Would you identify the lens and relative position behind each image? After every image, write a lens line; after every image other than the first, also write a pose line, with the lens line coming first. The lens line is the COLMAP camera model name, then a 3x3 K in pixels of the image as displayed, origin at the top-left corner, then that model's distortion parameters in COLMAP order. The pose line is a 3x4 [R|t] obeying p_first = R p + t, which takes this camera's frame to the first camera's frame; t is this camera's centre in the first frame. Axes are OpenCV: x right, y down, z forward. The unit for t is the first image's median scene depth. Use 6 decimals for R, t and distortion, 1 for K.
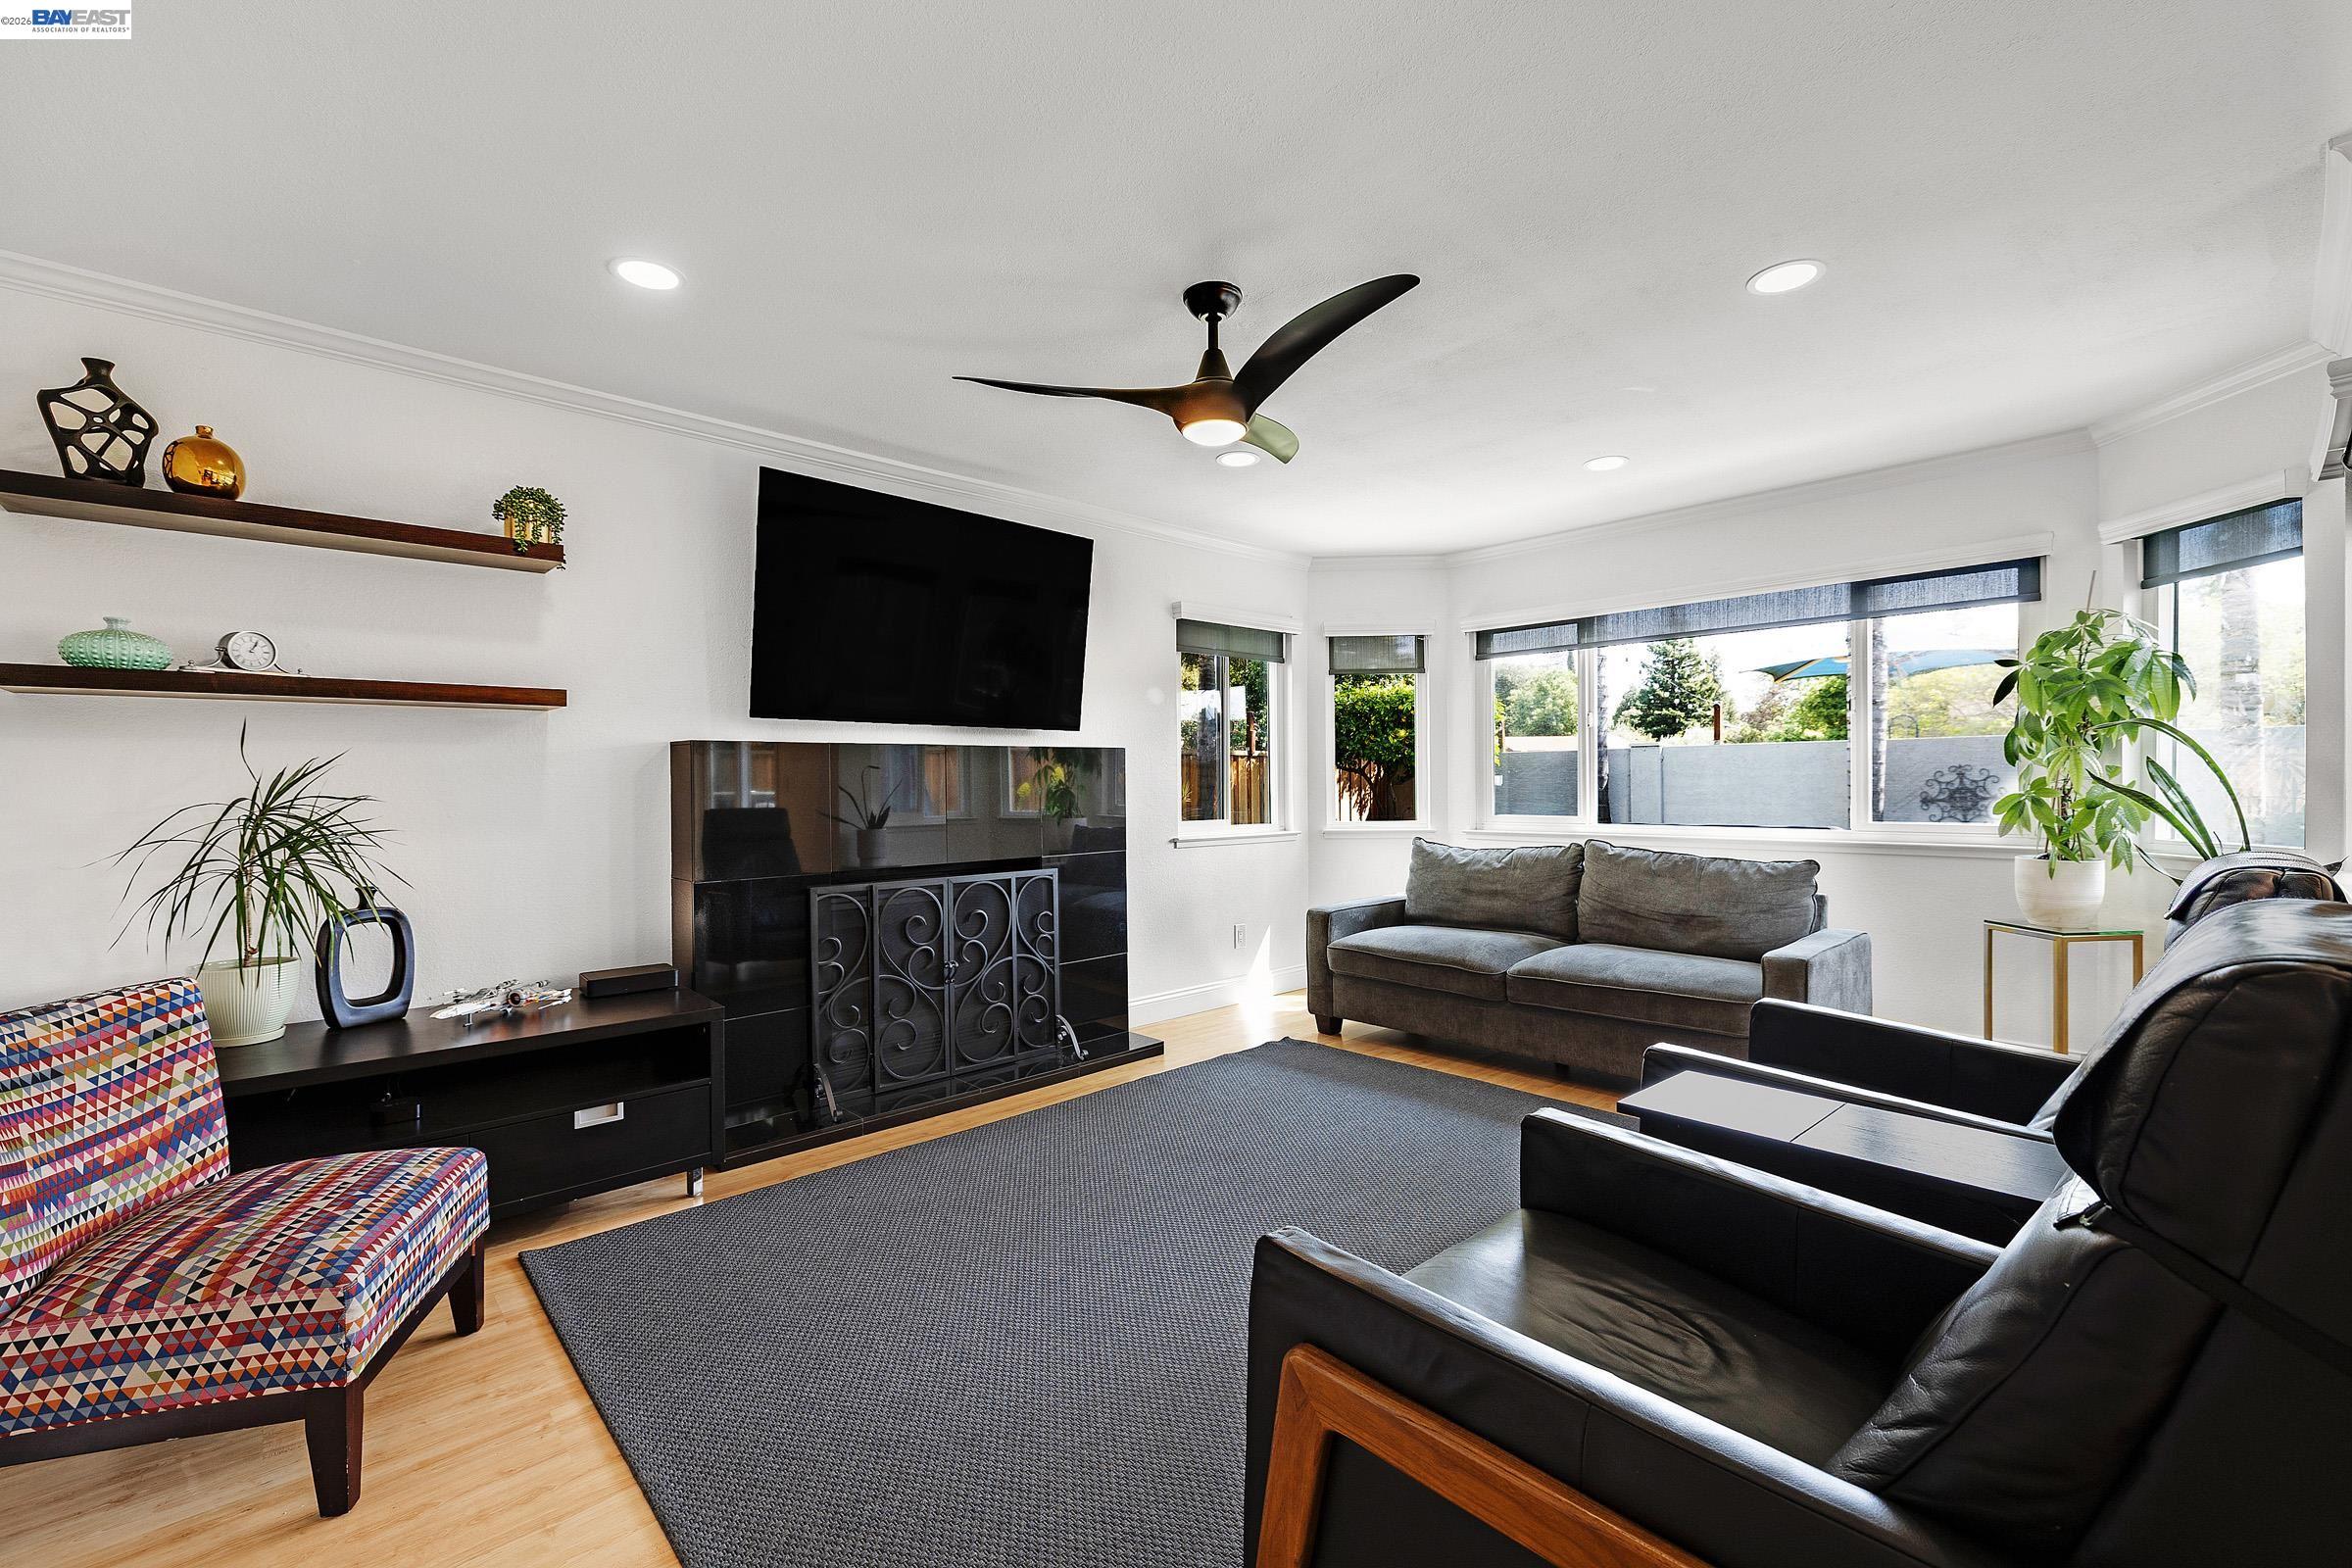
lens RADIAL K [[990.2, 0, 1172.6], [0, 990.2, 780.0], [0, 0, 1]] dist [-0.001574, 0.001070]
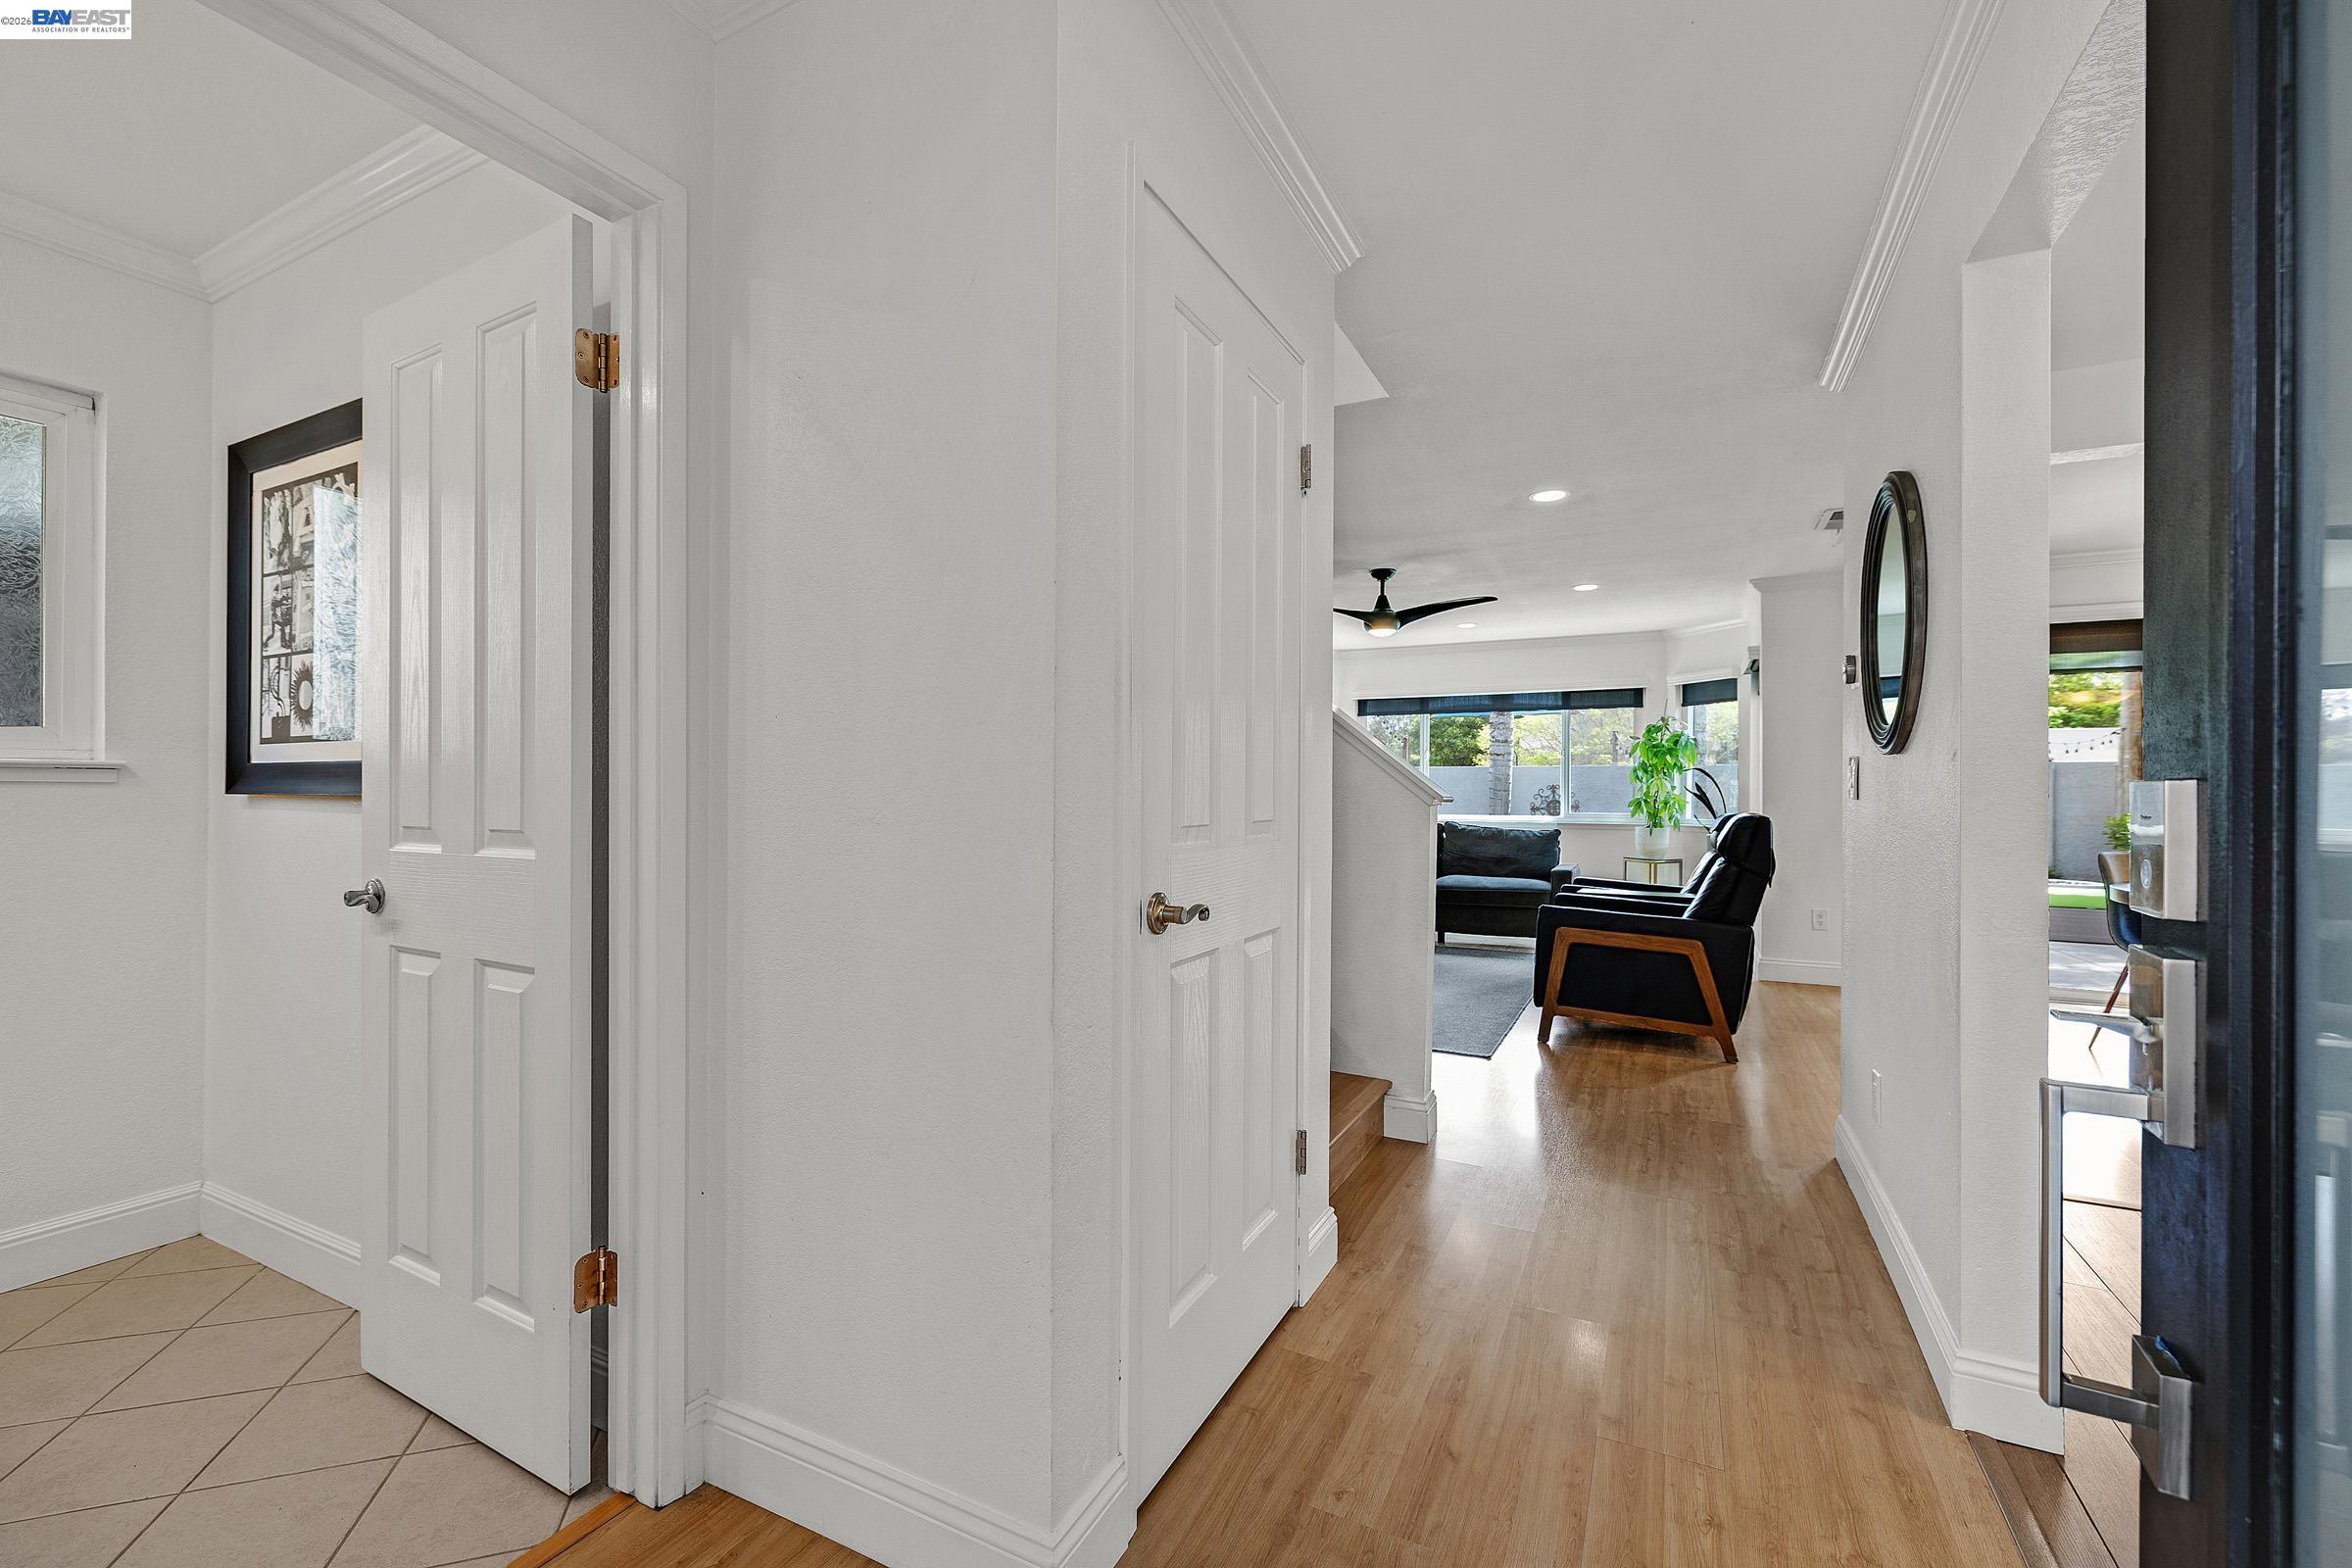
lens RADIAL K [[990.2, 0, 1171.1], [0, 990.2, 789.1], [0, 0, 1]] dist [-0.001574, 0.001070]
pose [[0.937983, 0.011646, 0.346485, -0.440192], [-0.010277, 0.999930, -0.005786, 0.008889], [-0.346529, 0.001866, 0.938038, -0.351160]]
